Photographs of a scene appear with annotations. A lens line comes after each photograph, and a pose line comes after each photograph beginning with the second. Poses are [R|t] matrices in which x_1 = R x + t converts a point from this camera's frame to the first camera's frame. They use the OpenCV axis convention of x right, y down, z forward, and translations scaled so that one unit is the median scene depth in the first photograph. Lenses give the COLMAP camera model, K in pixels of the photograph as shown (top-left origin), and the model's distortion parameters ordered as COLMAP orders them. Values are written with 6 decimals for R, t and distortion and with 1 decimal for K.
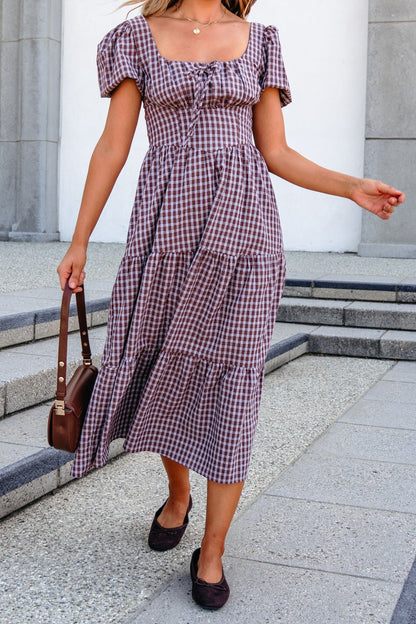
lens RADIAL K [[944.6, 0, 182.7], [0, 944.6, 310.7], [0, 0, 1]] dist [-0.104413, 0.001358]
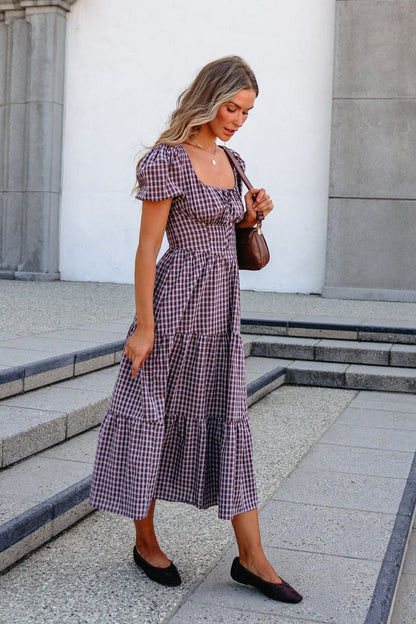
lens RADIAL K [[888.7, 0, 210.4], [0, 888.7, 311.4], [0, 0, 1]] dist [-0.096643, 0.001722]
pose [[0.997095, 0.008072, 0.075740, -0.045476], [-0.006326, 0.999709, -0.023266, -0.018673], [-0.075905, 0.022719, 0.996856, -0.112698]]
